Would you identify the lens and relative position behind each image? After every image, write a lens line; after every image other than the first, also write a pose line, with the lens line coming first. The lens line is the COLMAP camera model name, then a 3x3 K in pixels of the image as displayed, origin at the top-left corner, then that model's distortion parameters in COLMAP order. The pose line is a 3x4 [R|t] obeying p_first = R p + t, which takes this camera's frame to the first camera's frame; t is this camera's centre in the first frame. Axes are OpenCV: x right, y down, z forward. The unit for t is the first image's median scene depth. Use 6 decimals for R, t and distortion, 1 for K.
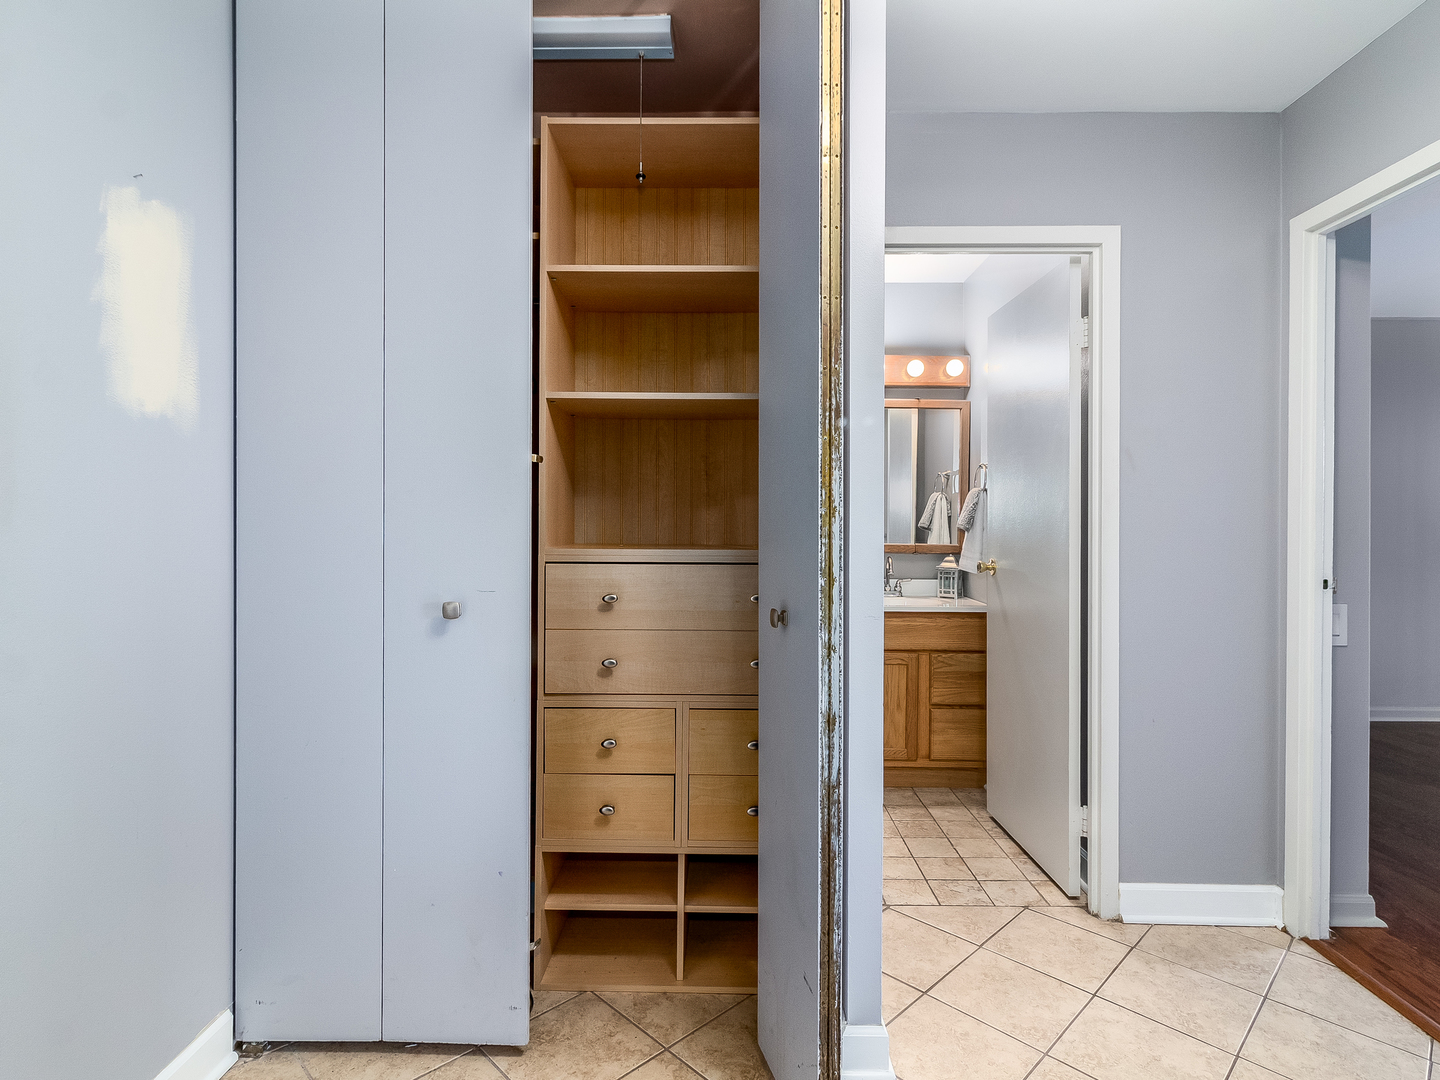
lens RADIAL K [[749.1, 0, 720.0], [0, 749.1, 540.0], [0, 0, 1]] dist [-0.004229, -0.000607]
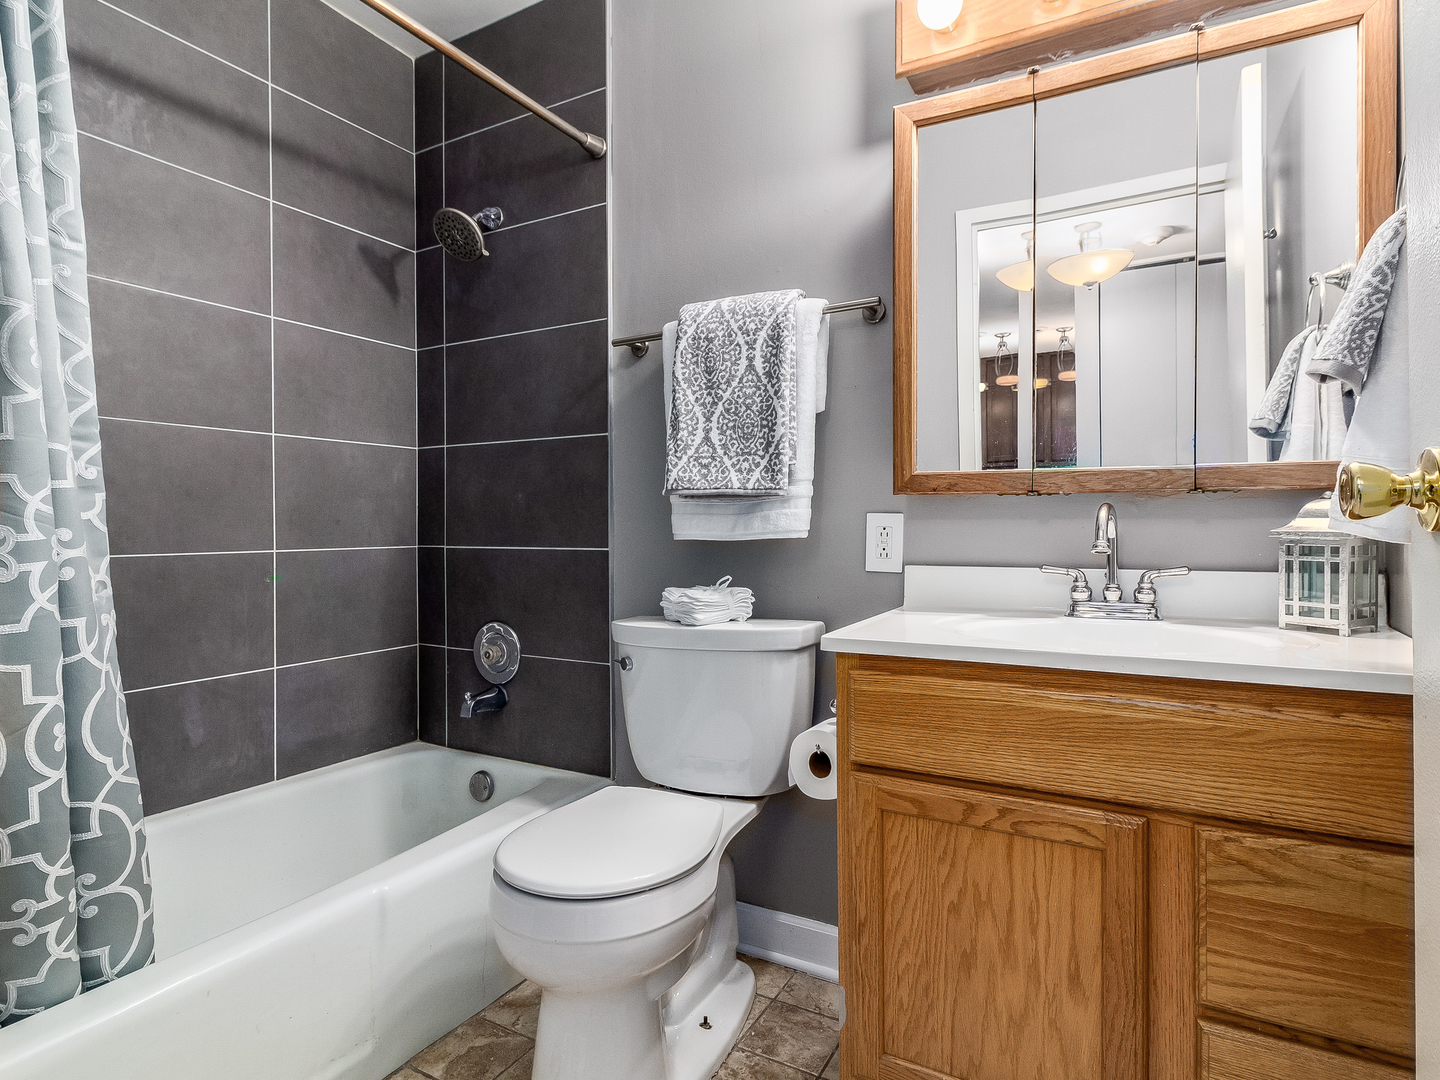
lens RADIAL K [[782.8, 0, 720.0], [0, 782.8, 540.0], [0, 0, 1]] dist [0.002293, 0.001015]
pose [[0.884383, -0.006981, -0.466709, 0.249833], [0.006197, 0.999976, -0.003213, 0.041226], [0.466720, -0.000051, 0.884405, 0.623819]]
